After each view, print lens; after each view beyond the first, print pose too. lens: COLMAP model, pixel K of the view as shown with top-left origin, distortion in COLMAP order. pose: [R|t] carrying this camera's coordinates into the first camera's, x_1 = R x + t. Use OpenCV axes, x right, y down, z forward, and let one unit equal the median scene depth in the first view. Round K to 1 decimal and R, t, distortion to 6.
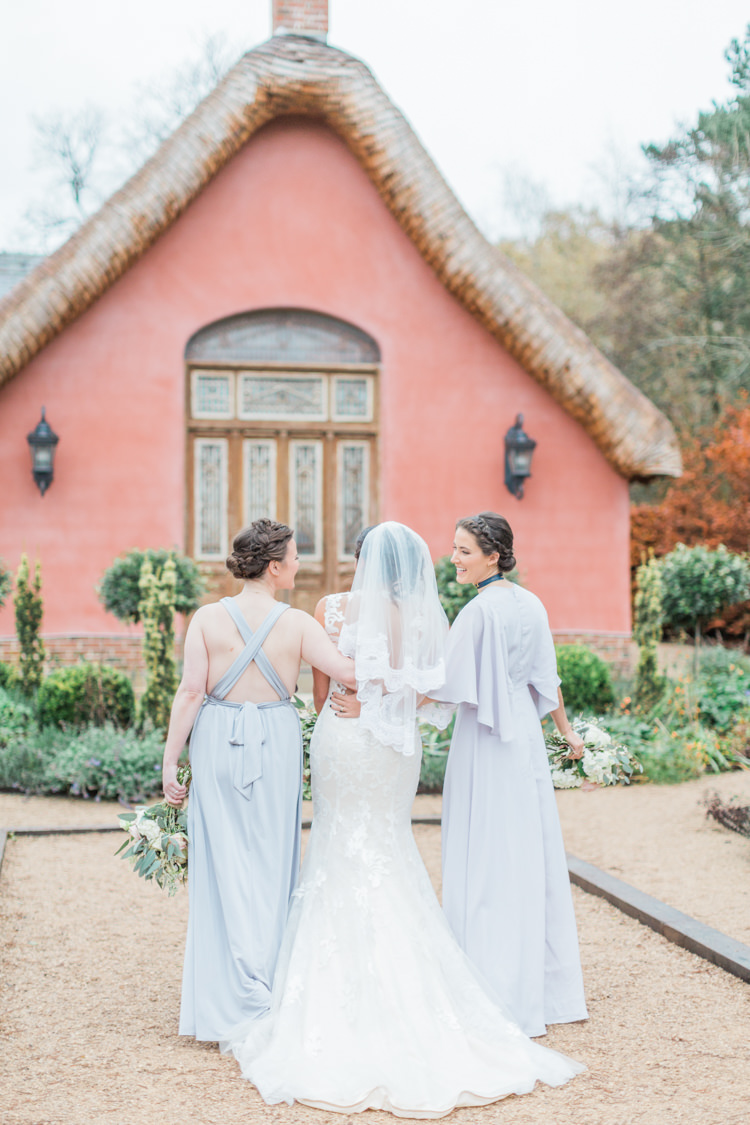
lens RADIAL K [[1856.6, 0, 399.8], [0, 1856.6, 549.1], [0, 0, 1]] dist [0.012980, -0.044492]
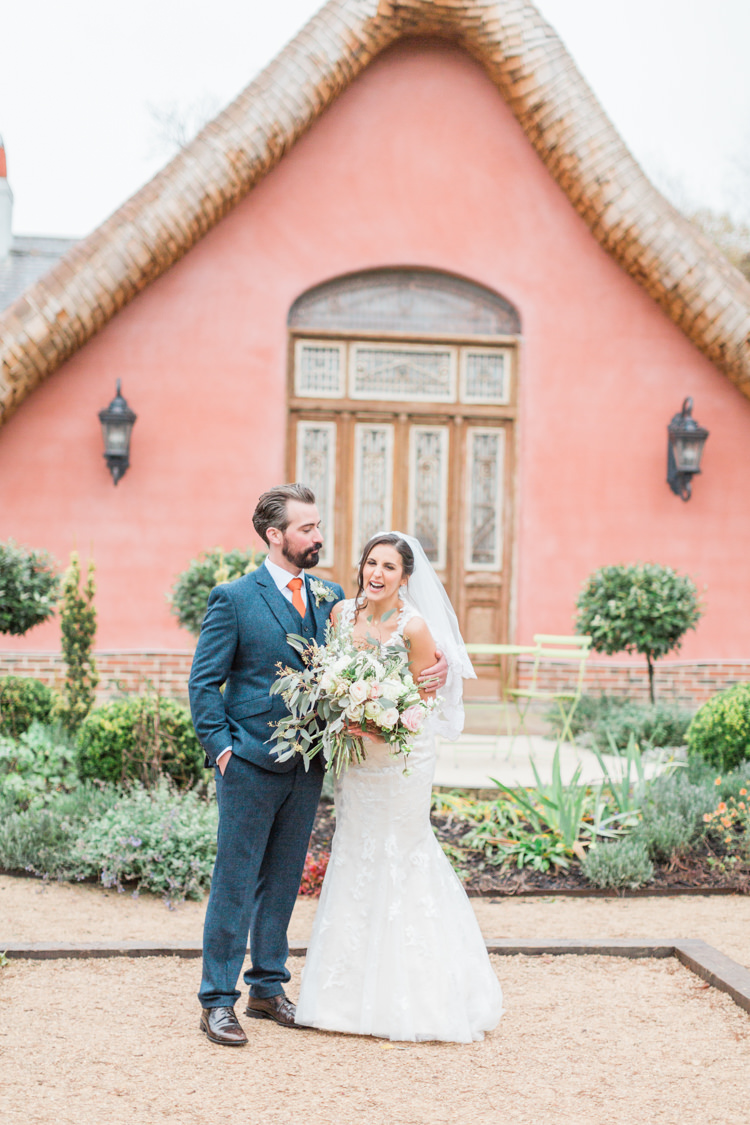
lens RADIAL K [[1691.1, 0, 375.0], [0, 1691.1, 562.5], [0, 0, 1]] dist [0.014241, -0.030774]
pose [[0.997052, 0.021917, -0.073528, -0.018060], [-0.021860, 0.999760, 0.001576, 0.002699], [0.073545, 0.000036, 0.997292, 0.242584]]
